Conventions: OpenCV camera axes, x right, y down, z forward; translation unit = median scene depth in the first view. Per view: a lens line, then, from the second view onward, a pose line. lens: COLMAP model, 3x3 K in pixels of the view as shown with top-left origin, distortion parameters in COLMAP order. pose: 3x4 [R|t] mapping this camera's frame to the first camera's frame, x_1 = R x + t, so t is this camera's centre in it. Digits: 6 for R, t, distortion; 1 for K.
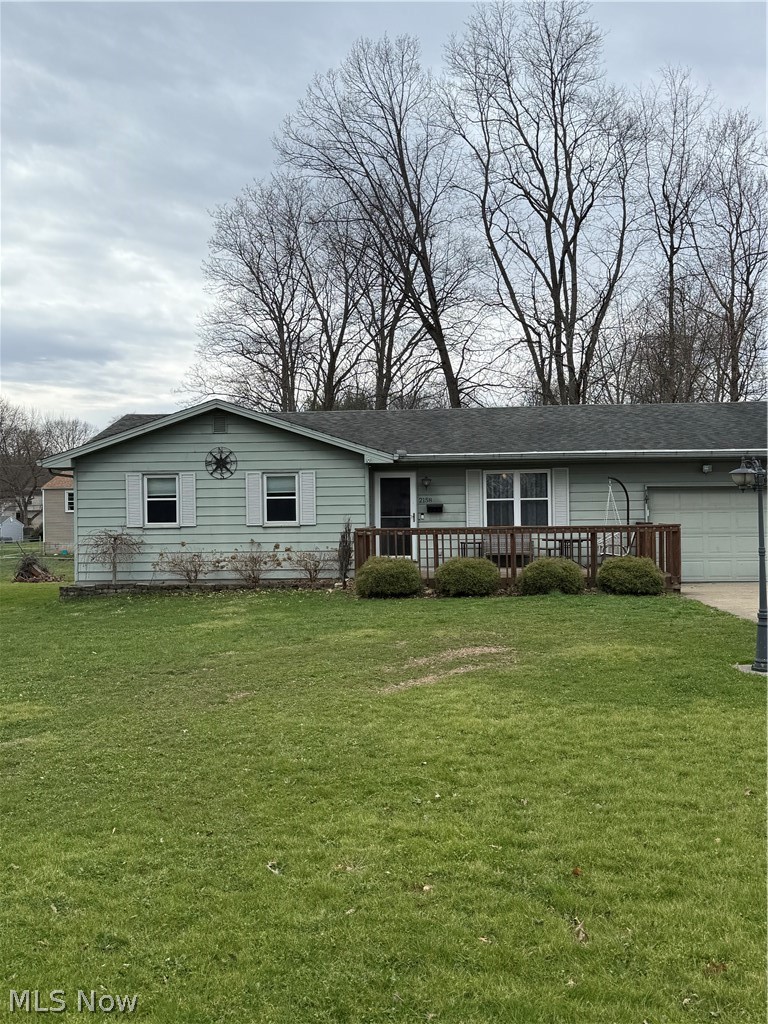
lens RADIAL K [[1091.6, 0, 384.0], [0, 1091.6, 512.0], [0, 0, 1]] dist [0.154270, -0.783794]
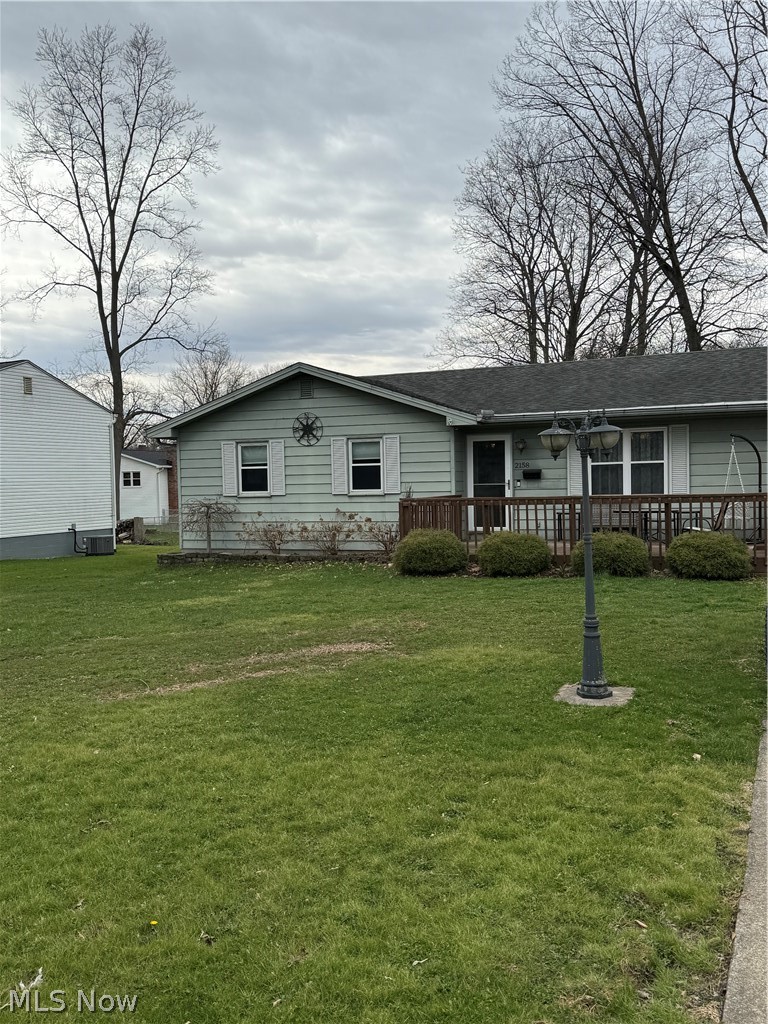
lens RADIAL K [[1091.6, 0, 384.0], [0, 1091.6, 512.0], [0, 0, 1]] dist [0.154270, -0.783794]
pose [[0.923990, 0.005196, -0.382380, 0.278138], [0.007712, 0.999451, 0.032216, -0.002506], [0.382338, -0.032716, 0.923443, 0.135204]]
